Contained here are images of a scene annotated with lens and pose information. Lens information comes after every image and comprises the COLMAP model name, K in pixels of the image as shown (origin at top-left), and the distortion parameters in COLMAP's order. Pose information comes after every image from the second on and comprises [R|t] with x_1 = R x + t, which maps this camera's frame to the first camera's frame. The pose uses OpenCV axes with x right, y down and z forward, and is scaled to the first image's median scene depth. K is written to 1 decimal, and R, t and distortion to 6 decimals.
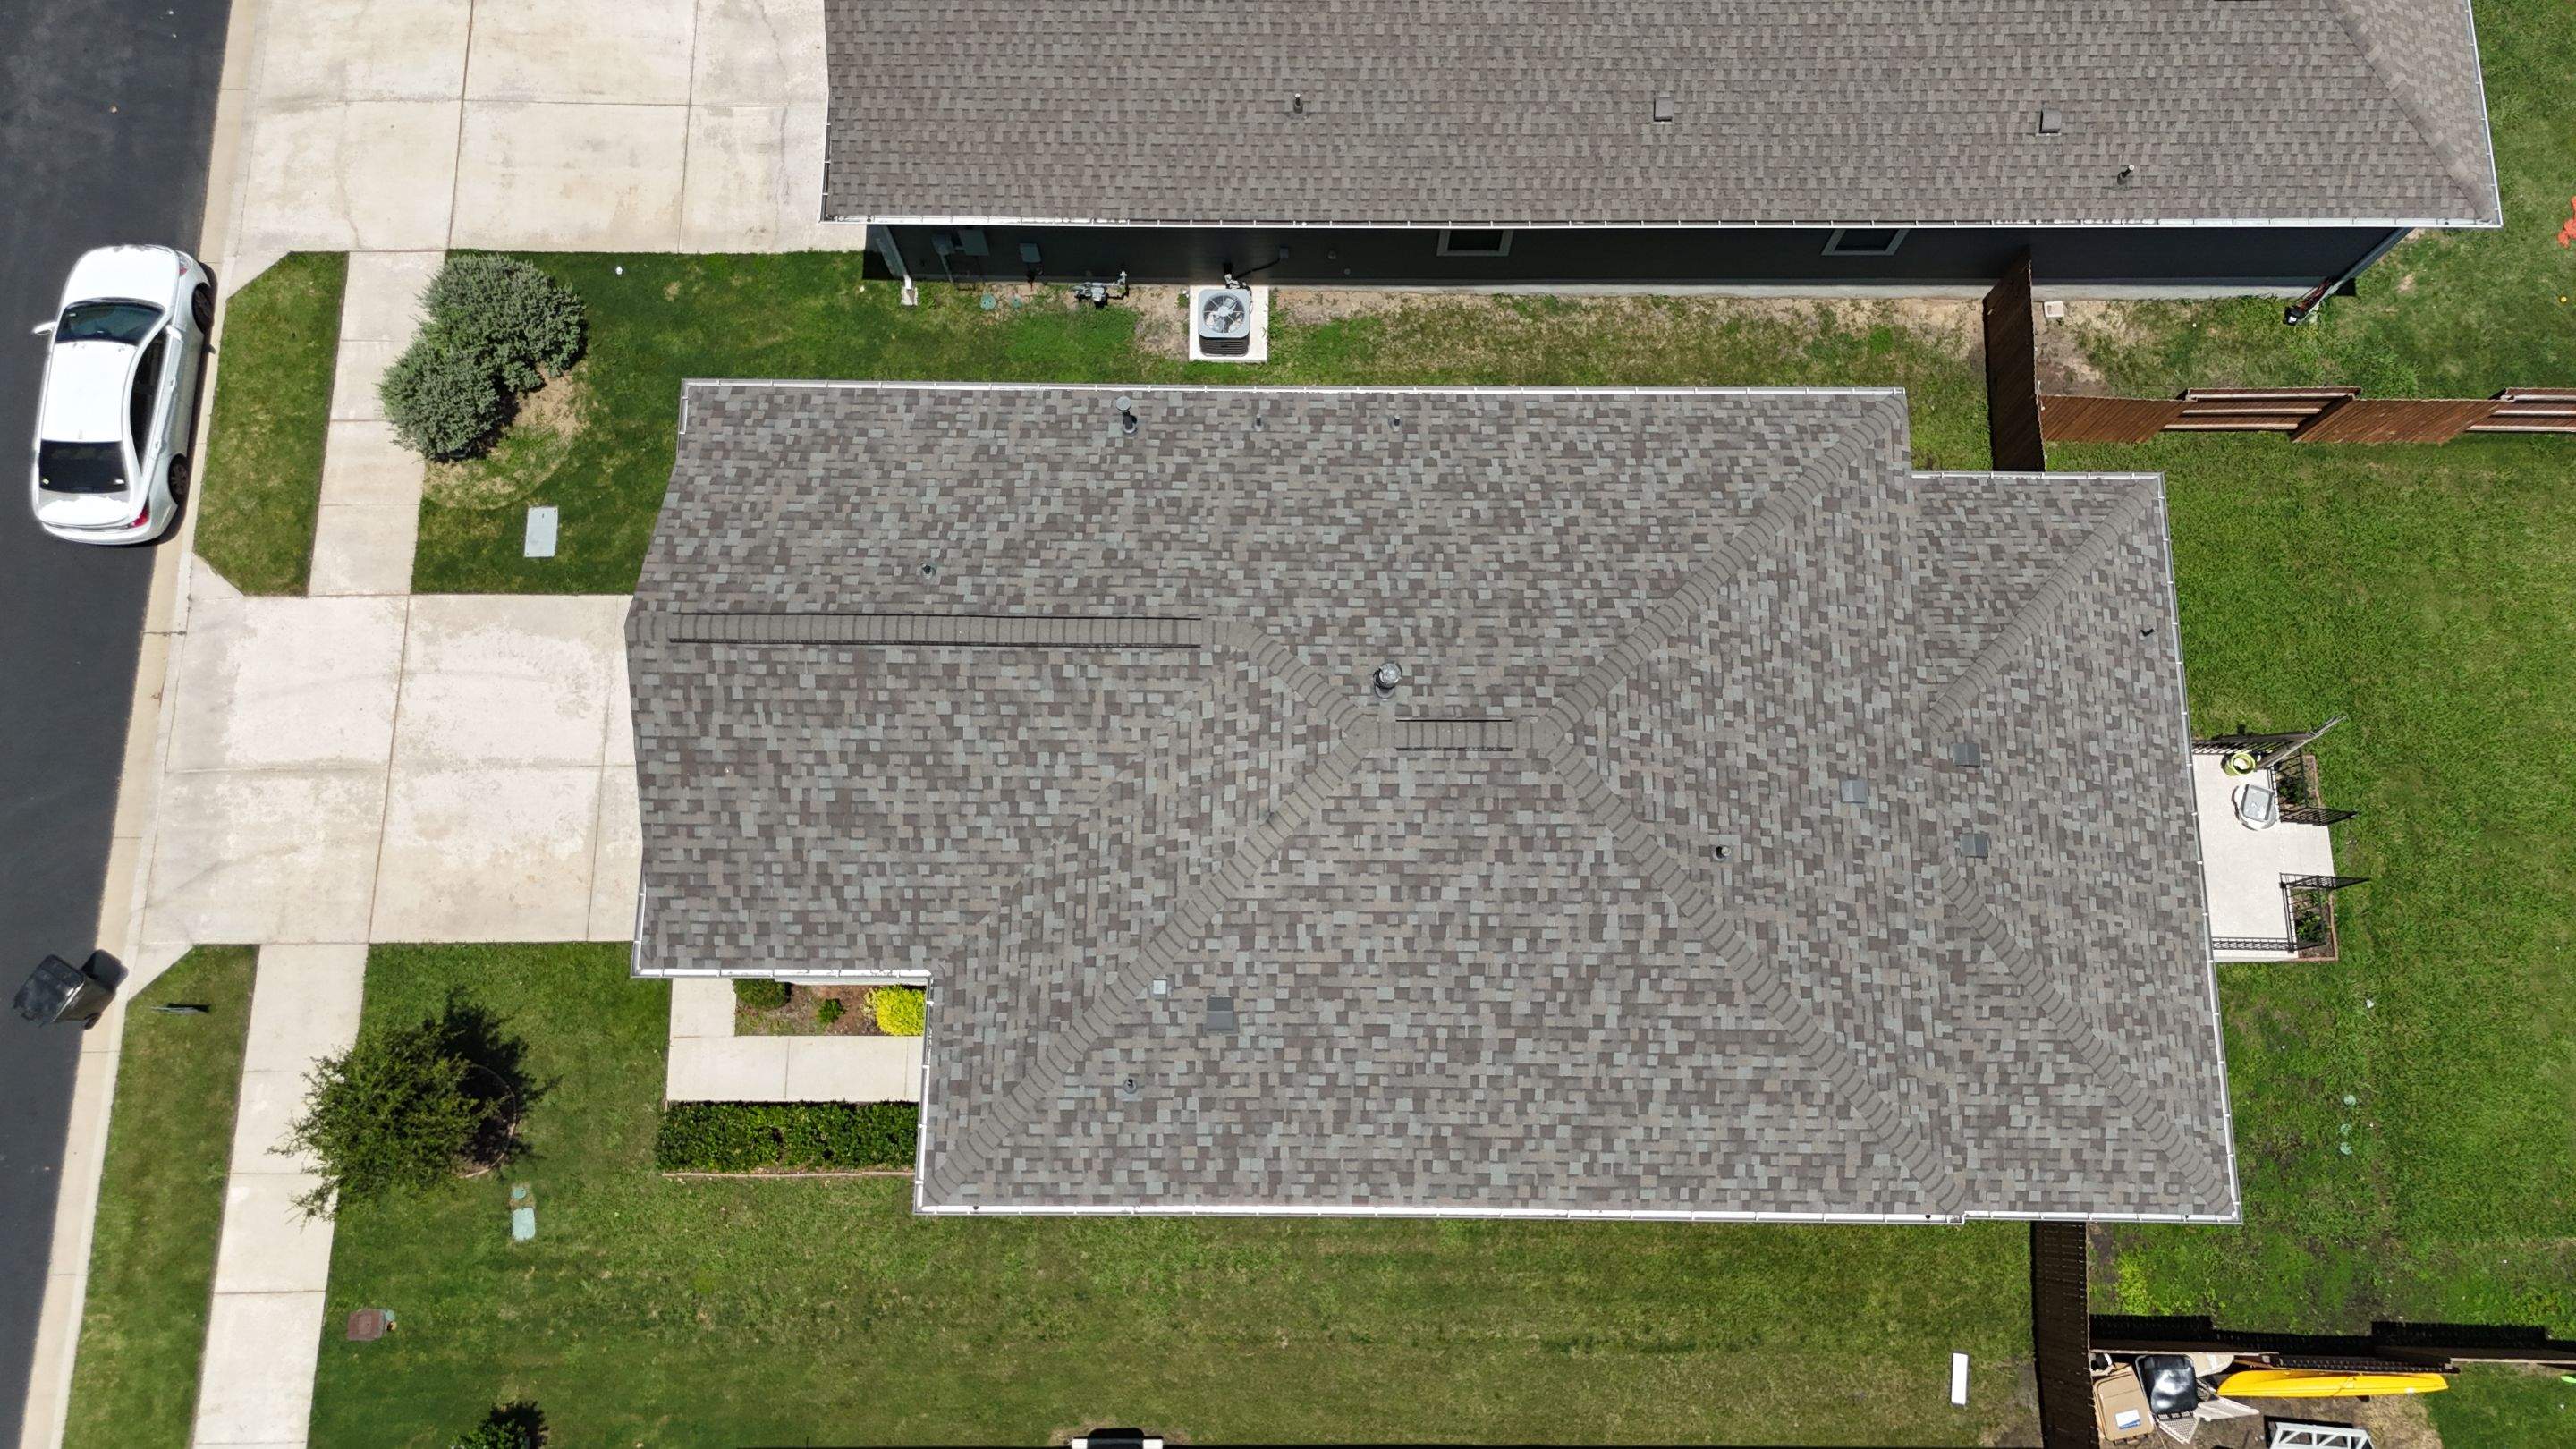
lens RADIAL K [[1870.1, 0, 1287.2], [0, 1870.1, 725.7], [0, 0, 1]] dist [0.143701, -0.216800]
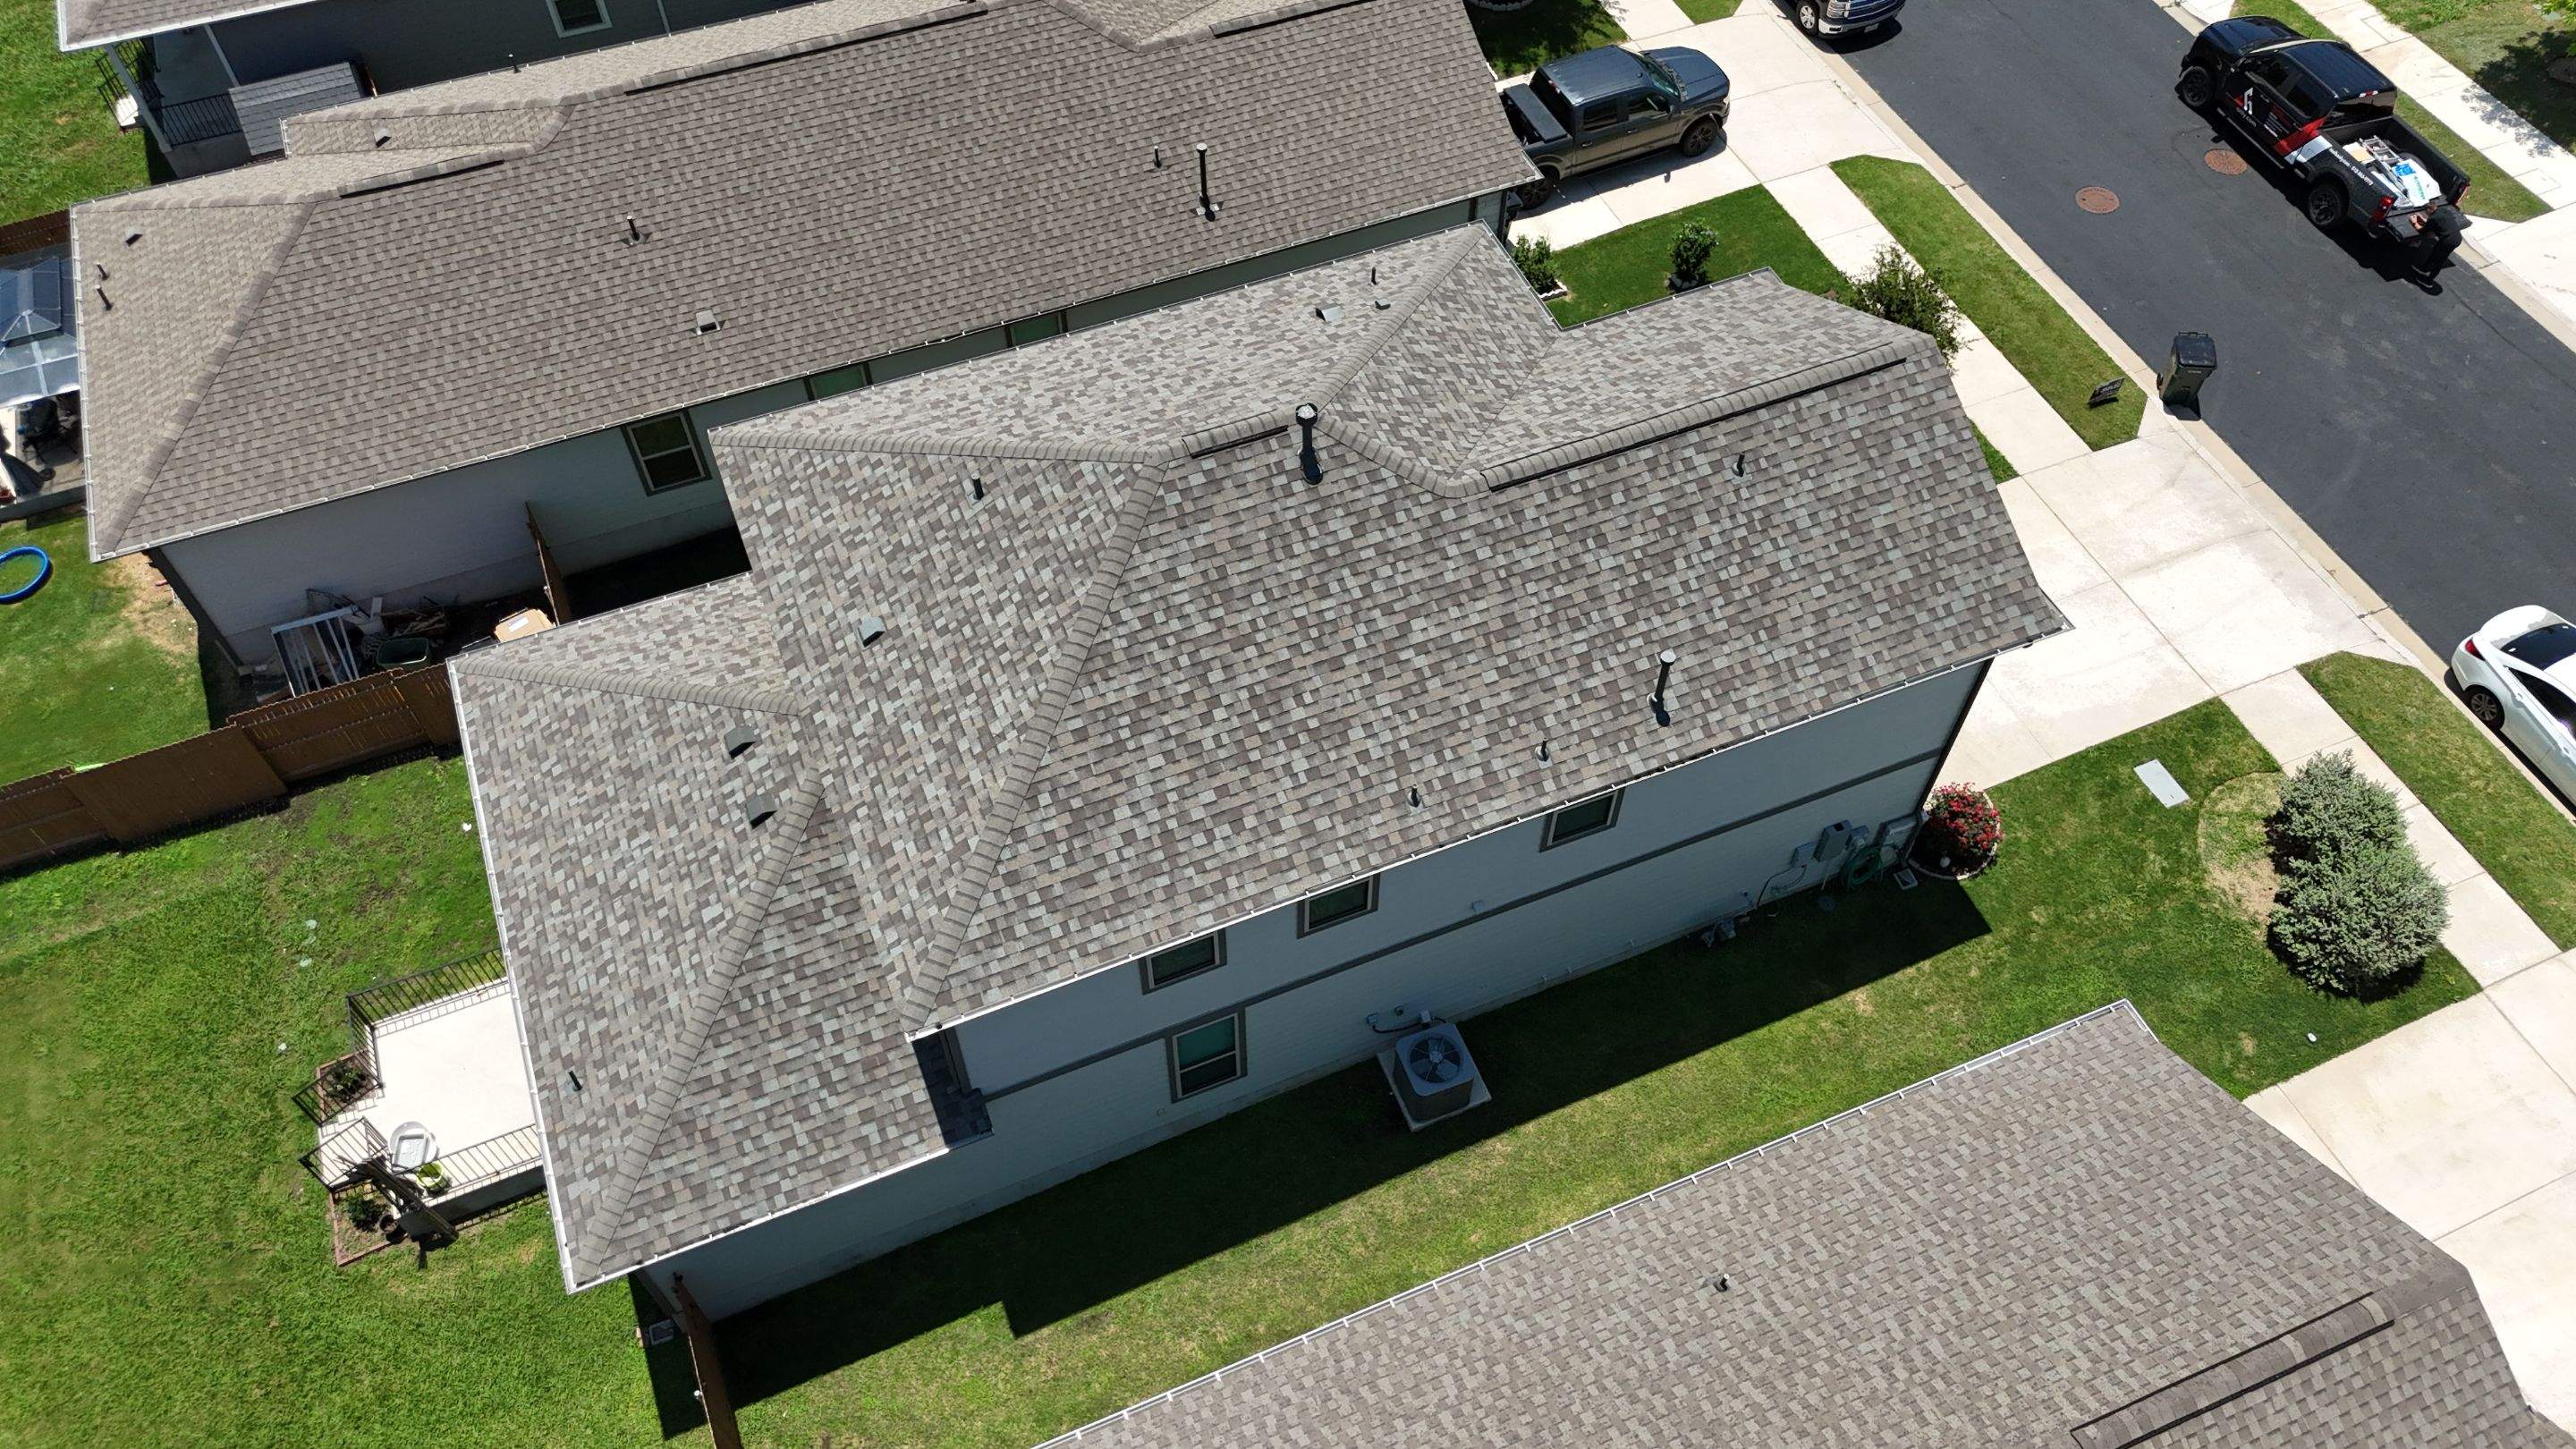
lens RADIAL K [[1893.4, 0, 1291.7], [0, 1893.4, 721.1], [0, 0, 1]] dist [0.129278, -0.222406]
pose [[-0.920696, 0.313846, -0.231992, 0.348059], [-0.380435, -0.589025, 0.712965, -0.852485], [0.087112, 0.744682, 0.661710, 0.350317]]
